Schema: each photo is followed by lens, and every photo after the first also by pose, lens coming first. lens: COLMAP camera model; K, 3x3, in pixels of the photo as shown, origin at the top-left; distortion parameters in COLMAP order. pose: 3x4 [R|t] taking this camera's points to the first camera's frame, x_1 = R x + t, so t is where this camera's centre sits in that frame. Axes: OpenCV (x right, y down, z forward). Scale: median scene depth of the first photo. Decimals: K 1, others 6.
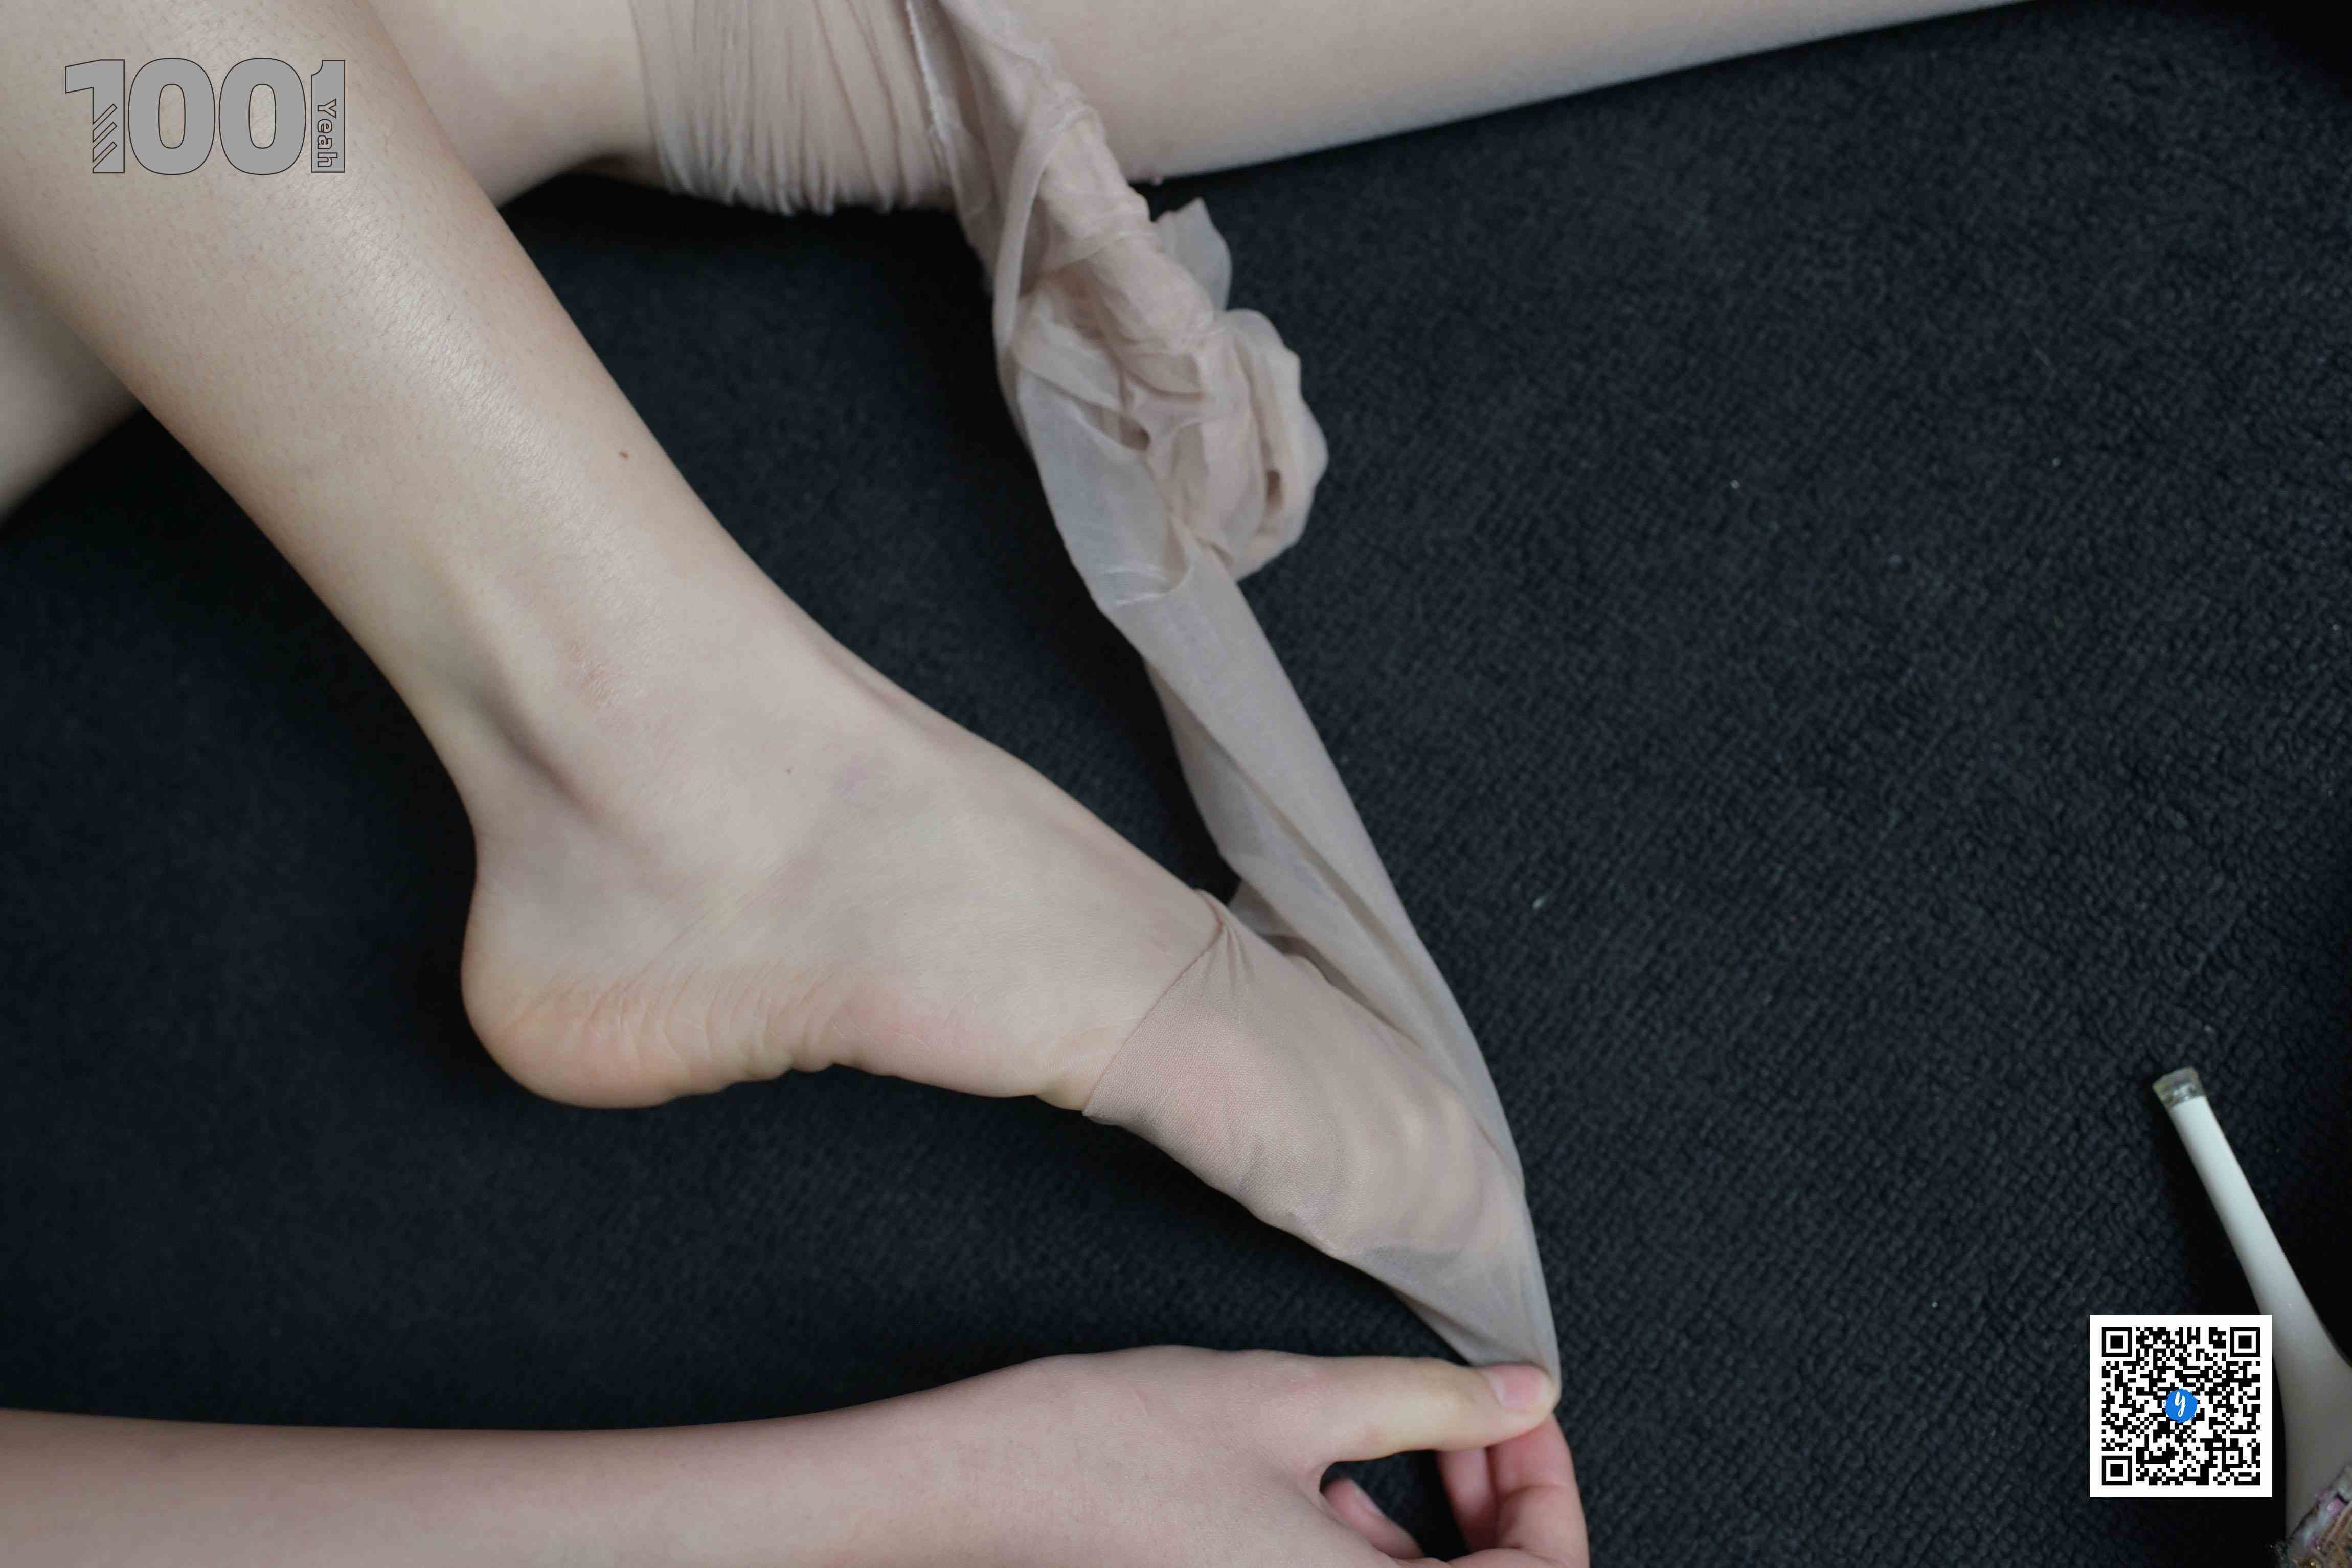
lens RADIAL K [[2385.9, 0, 1169.7], [0, 2385.9, 782.6], [0, 0, 1]] dist [0.002861, 0.000000]
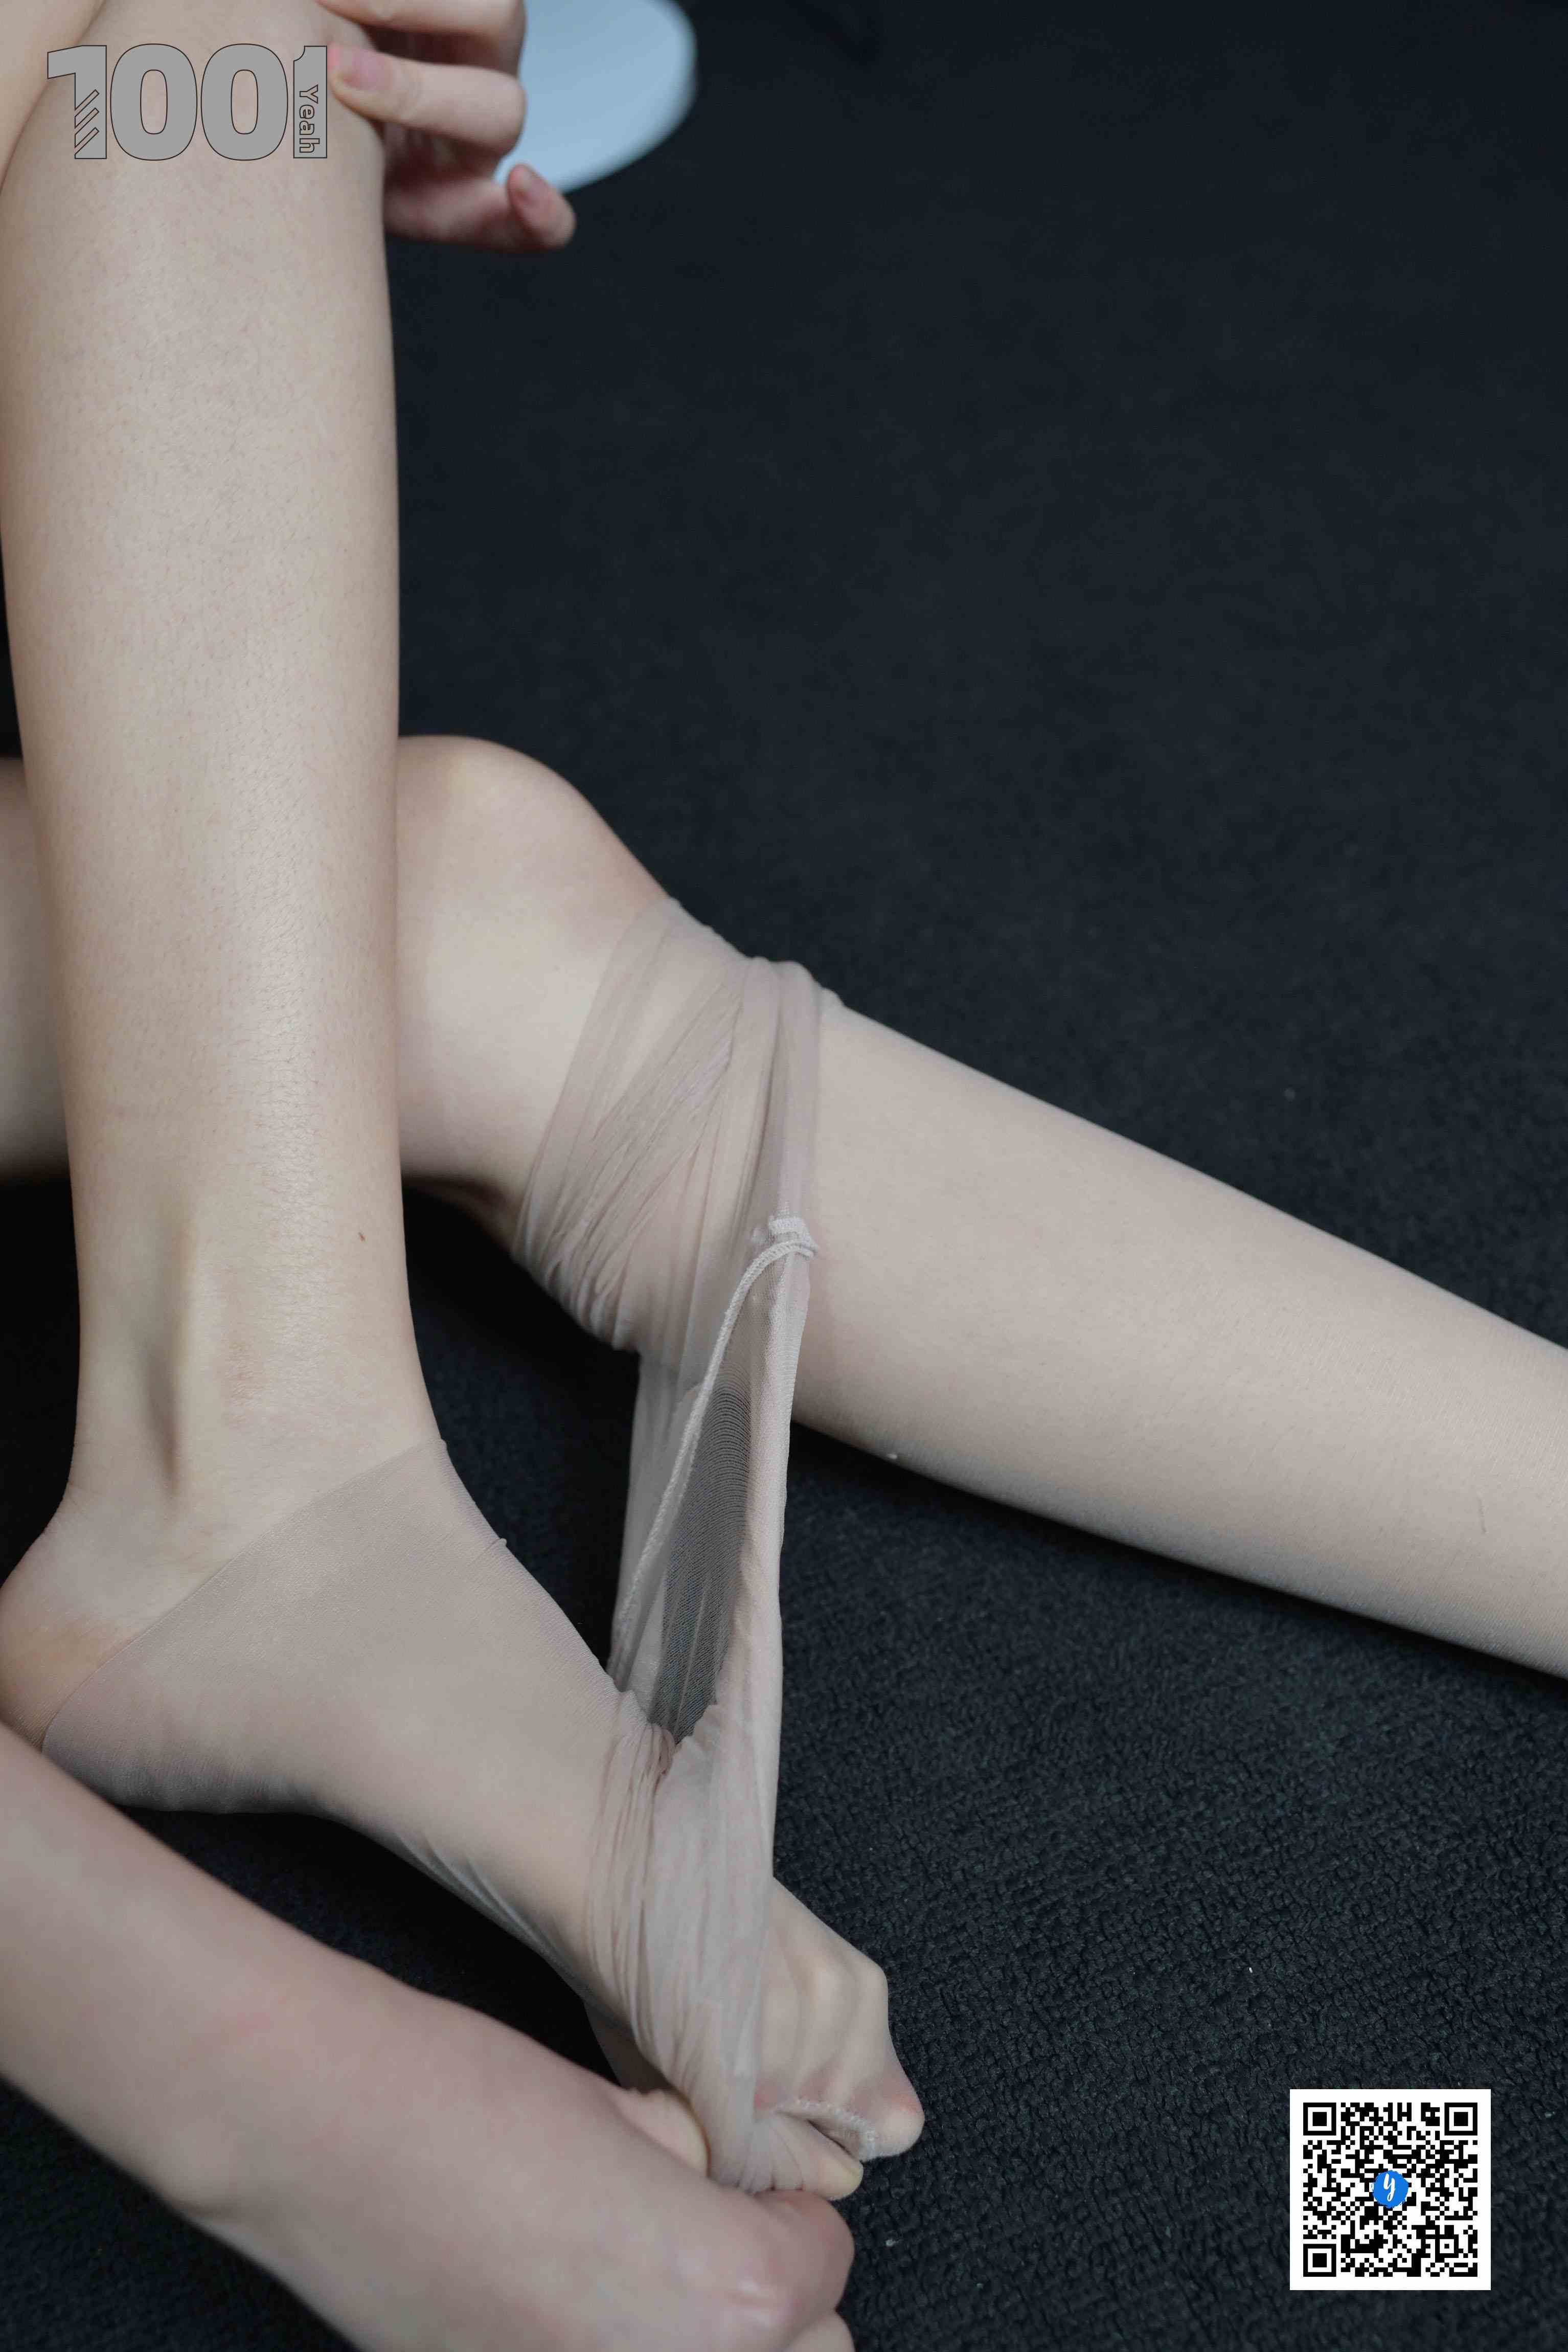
lens RADIAL K [[2385.9, 0, 761.5], [0, 2385.9, 1189.3], [0, 0, 1]] dist [0.002861, 0.000000]
pose [[0.853520, 0.475495, -0.213094, 0.122018], [-0.518251, 0.732272, -0.441806, 0.193500], [-0.054034, 0.487527, 0.871435, -0.033811]]
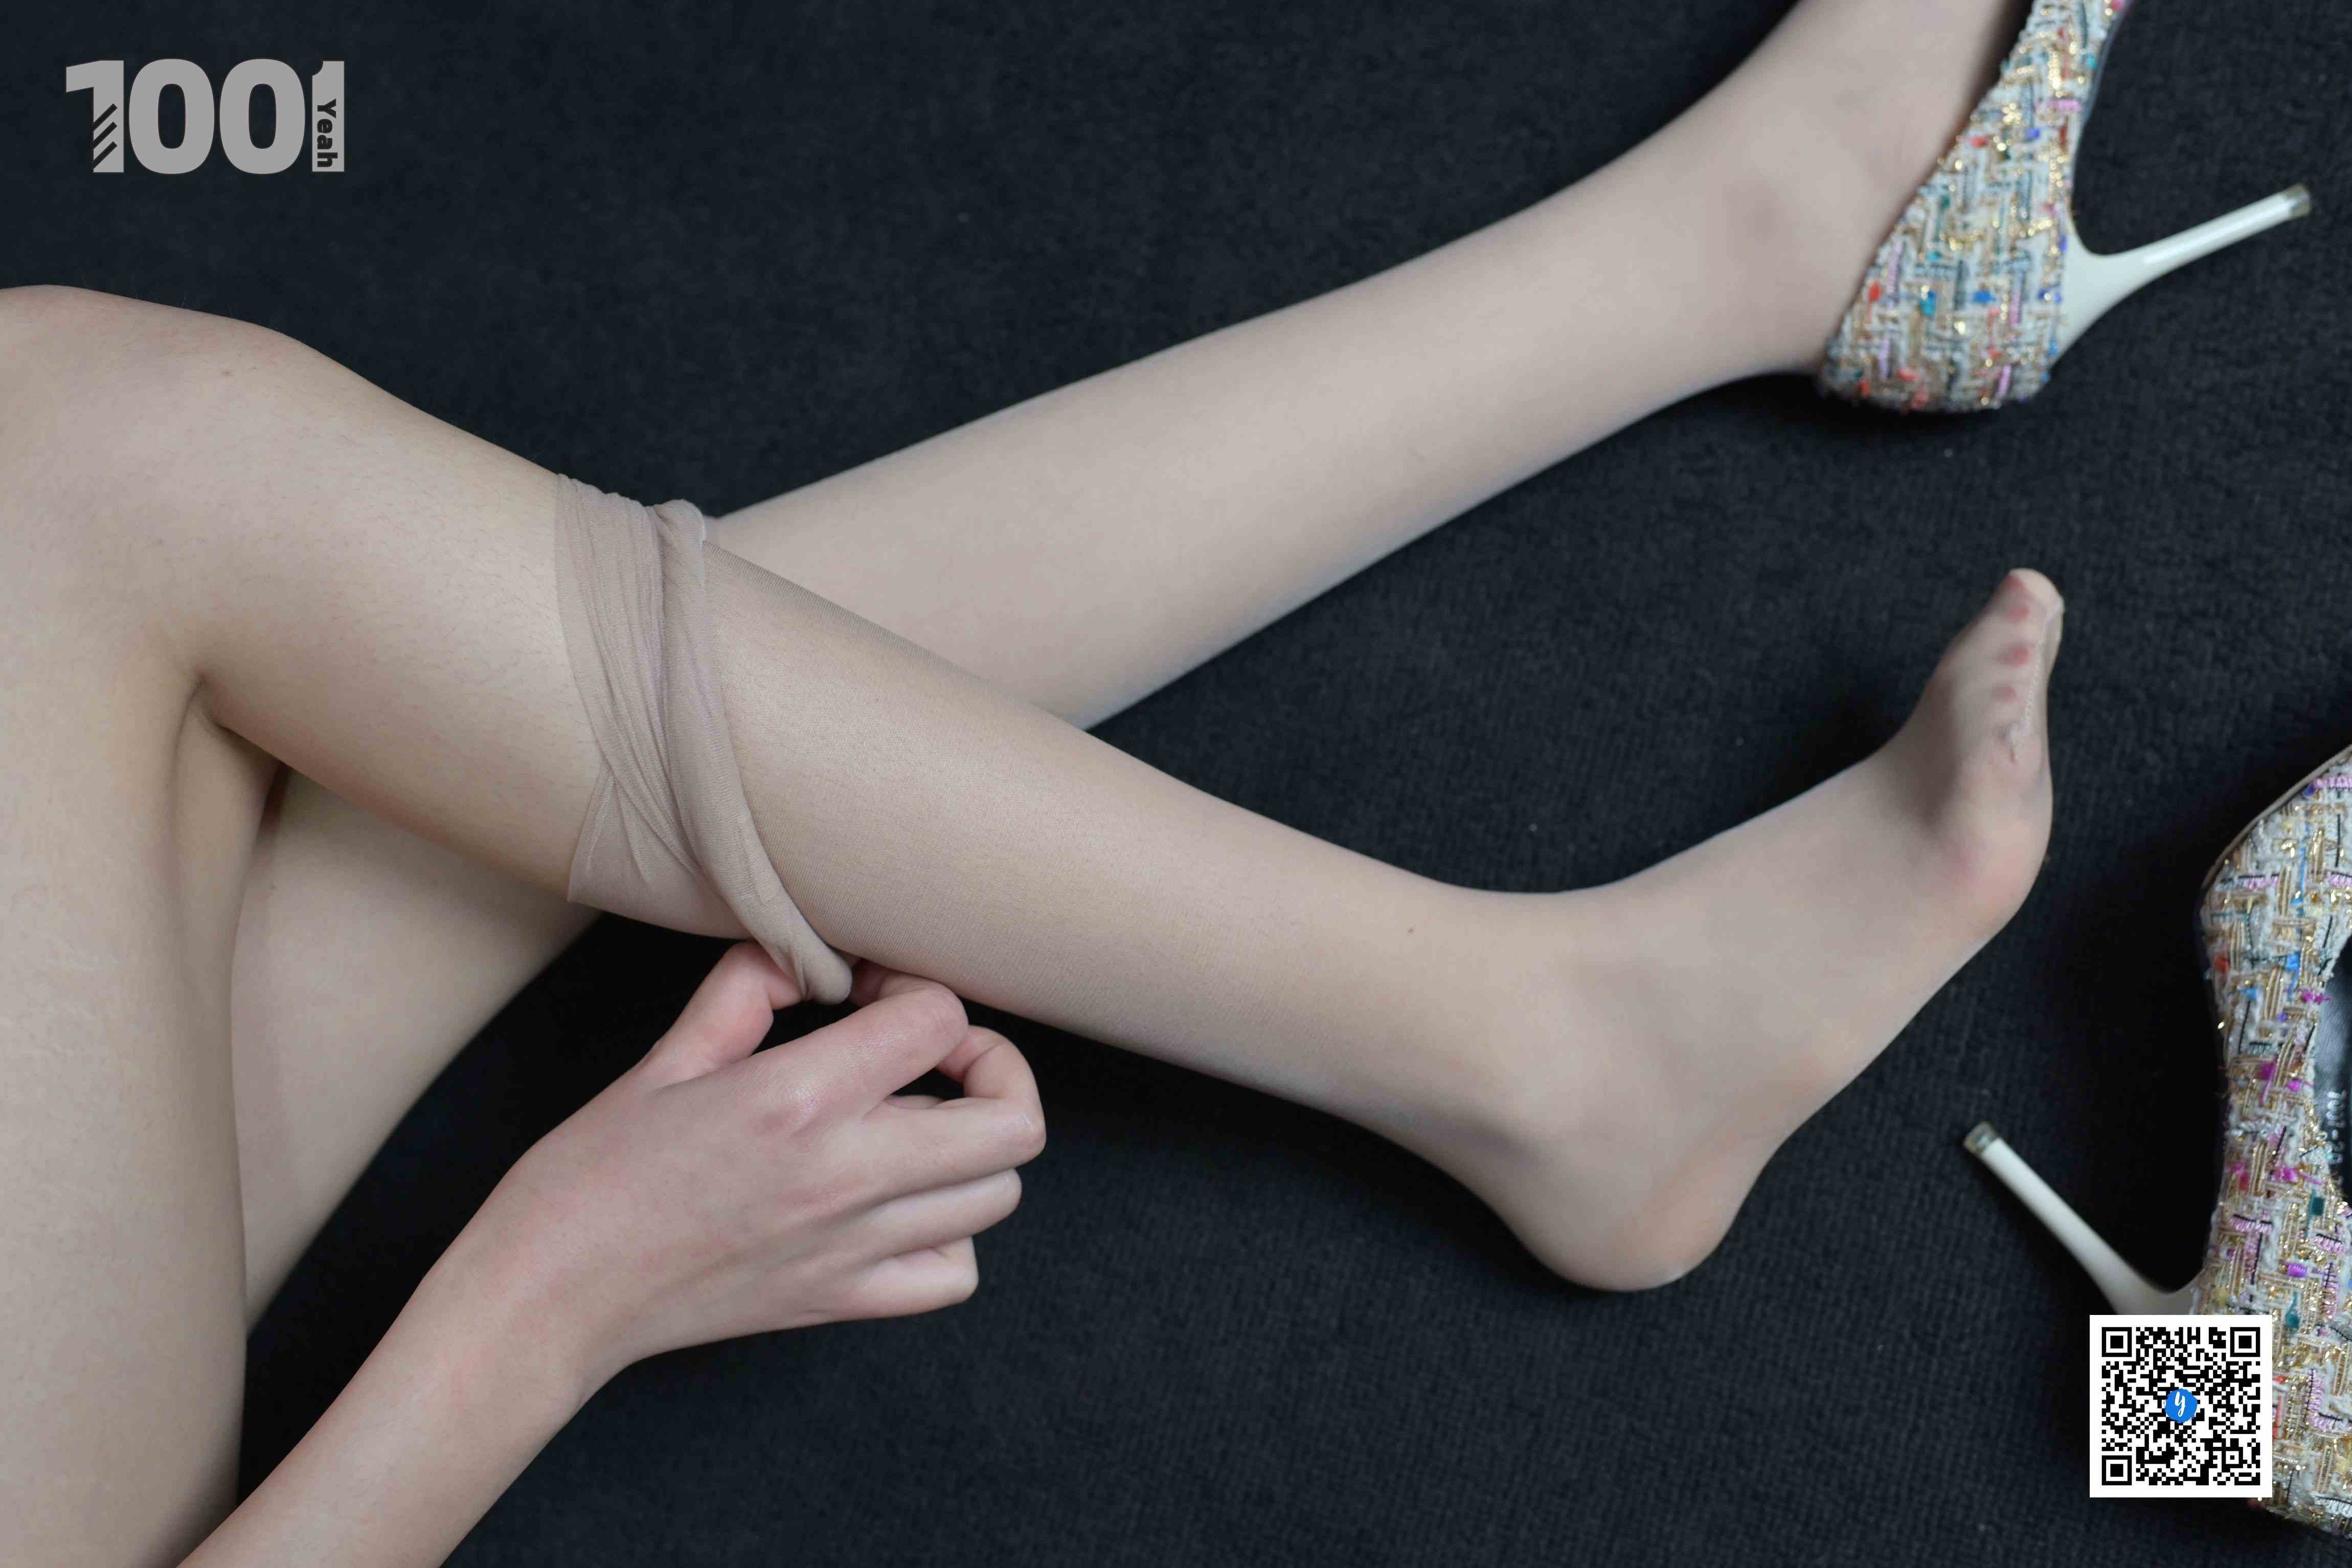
lens RADIAL K [[2385.9, 0, 1181.5], [0, 2385.9, 784.4], [0, 0, 1]] dist [0.002861, 0.000000]
pose [[0.938029, -0.329683, 0.106821, -0.096312], [0.339278, 0.936456, -0.089109, -0.097740], [-0.070656, 0.119829, 0.990277, -0.367594]]
